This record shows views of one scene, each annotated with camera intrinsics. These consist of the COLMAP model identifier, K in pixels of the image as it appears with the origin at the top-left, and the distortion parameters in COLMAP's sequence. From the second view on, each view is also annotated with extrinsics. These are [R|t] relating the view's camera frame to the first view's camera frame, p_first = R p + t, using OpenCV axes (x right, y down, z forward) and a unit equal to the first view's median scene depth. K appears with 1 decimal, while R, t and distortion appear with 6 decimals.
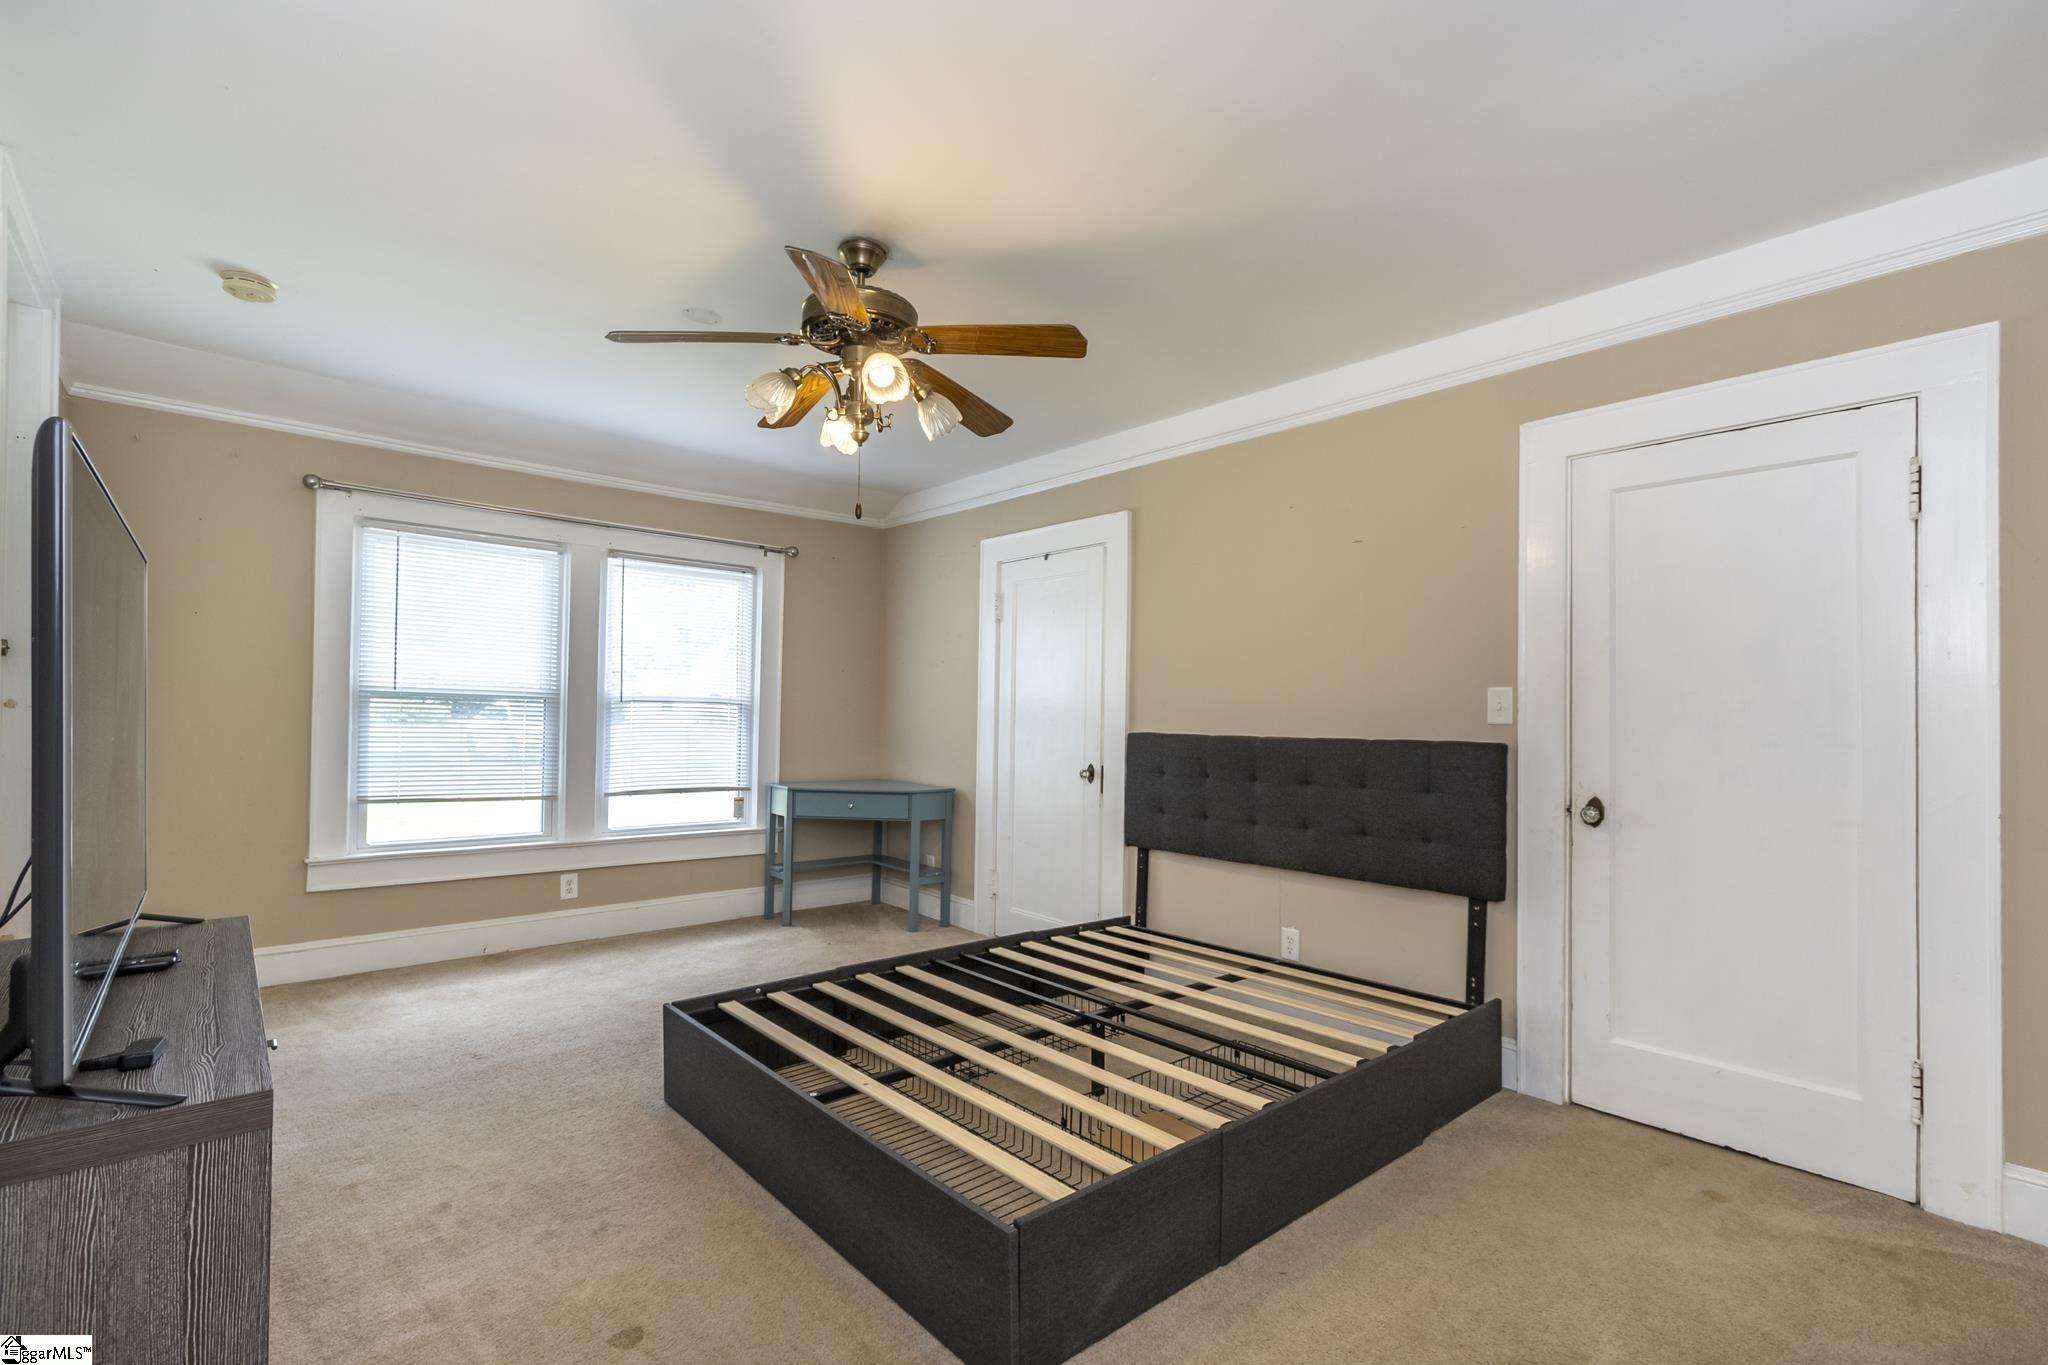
lens RADIAL K [[924.4, 0, 1013.5], [0, 924.4, 703.5], [0, 0, 1]] dist [-0.000083, 0.000403]
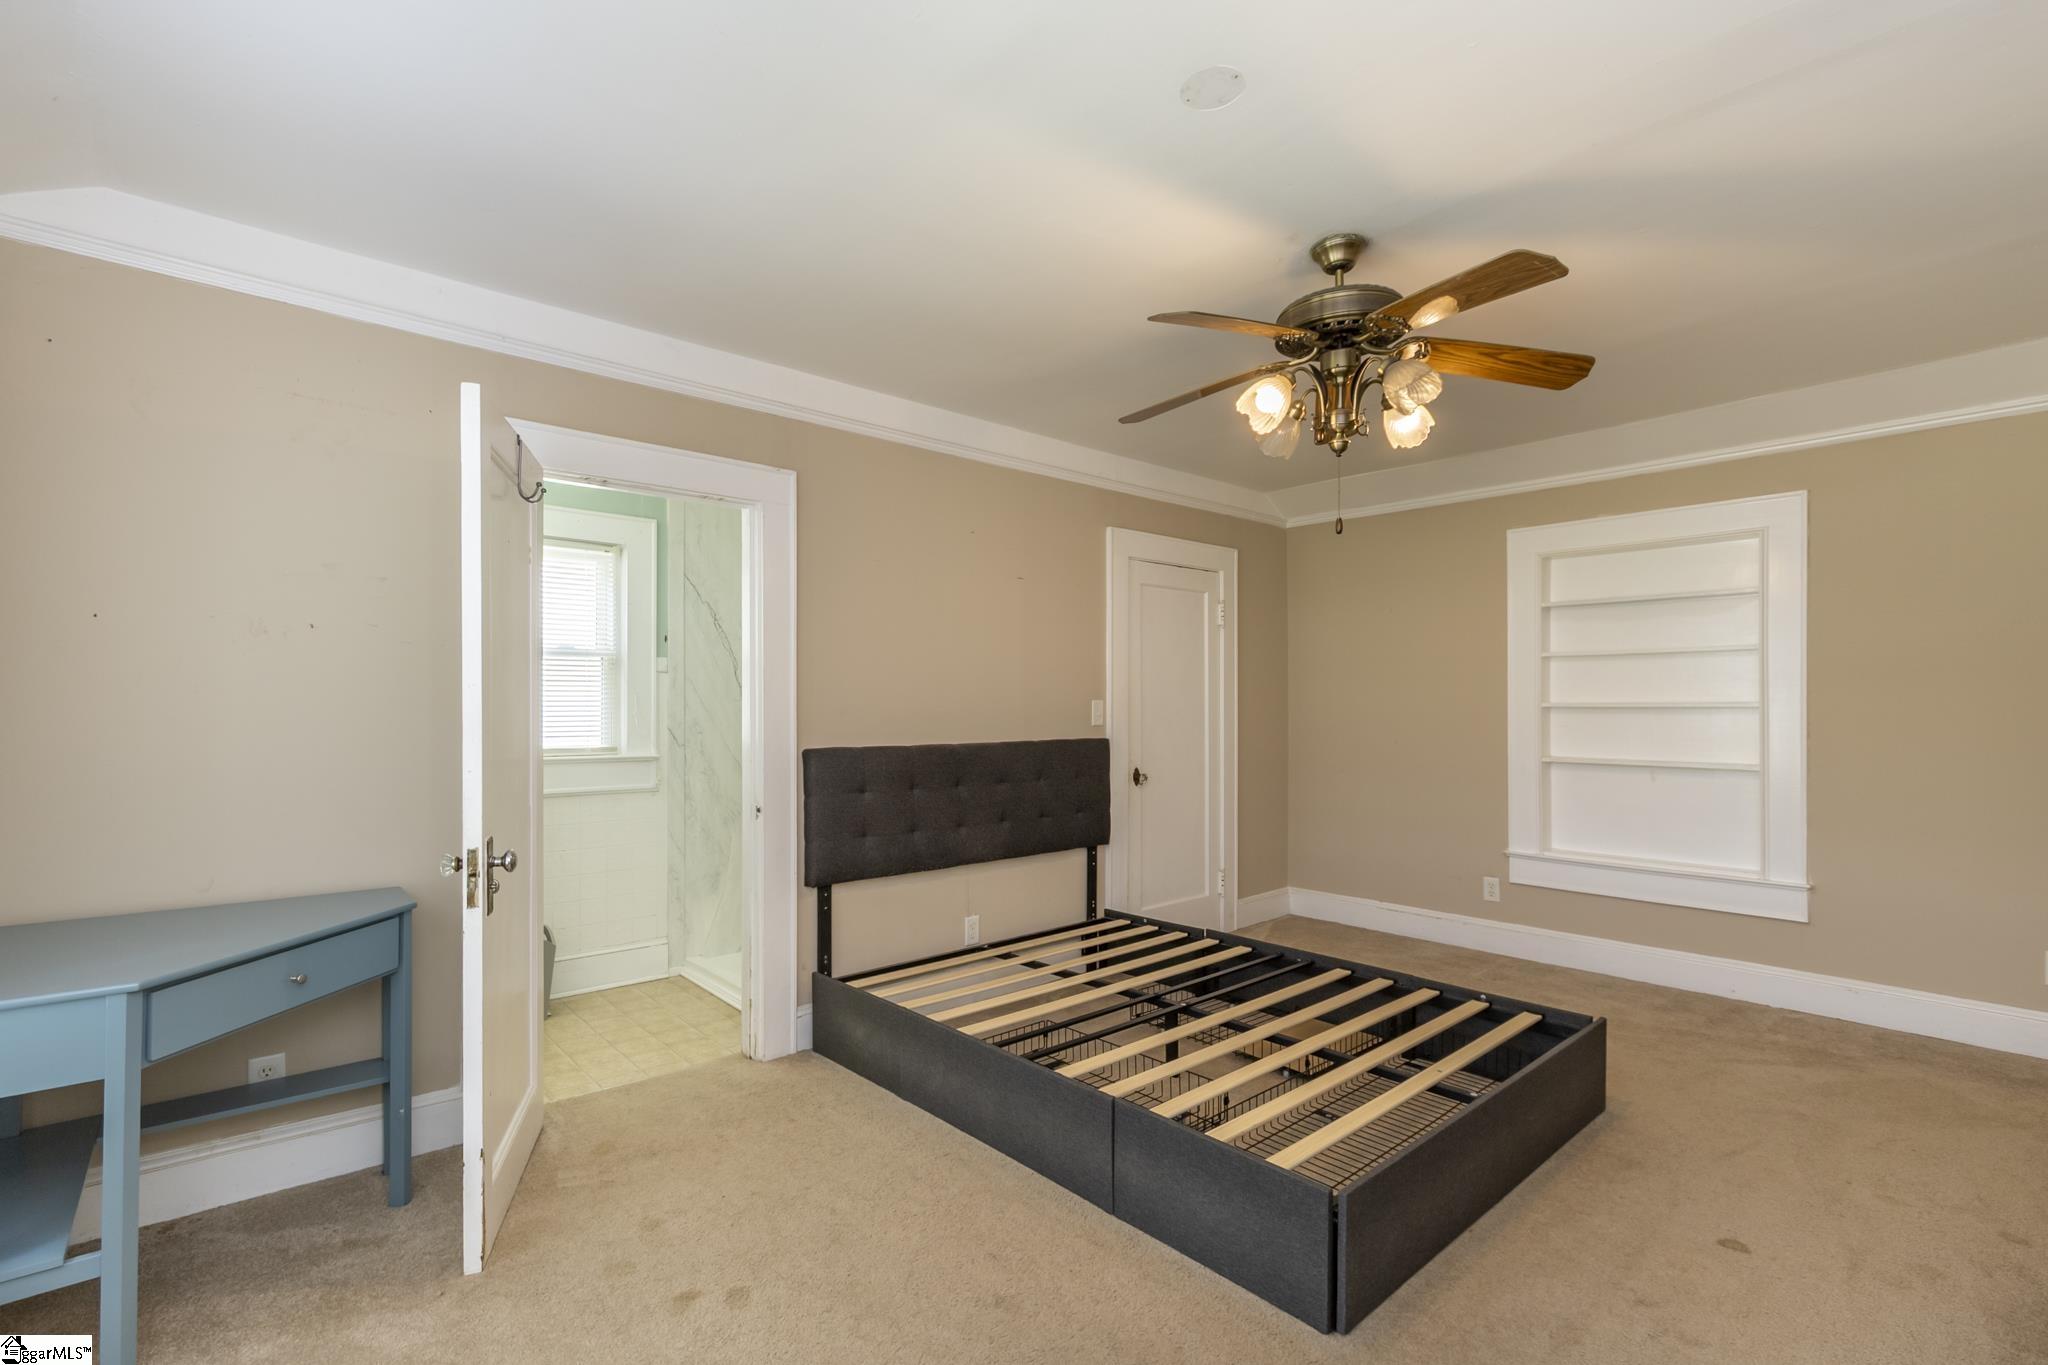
lens RADIAL K [[924.4, 0, 1013.5], [0, 924.4, 703.5], [0, 0, 1]] dist [-0.000083, 0.000403]
pose [[-0.018652, -0.001262, 0.999825, -0.851630], [-0.009431, 0.999955, 0.001086, -0.011979], [-0.999782, -0.009409, -0.018663, 1.034850]]
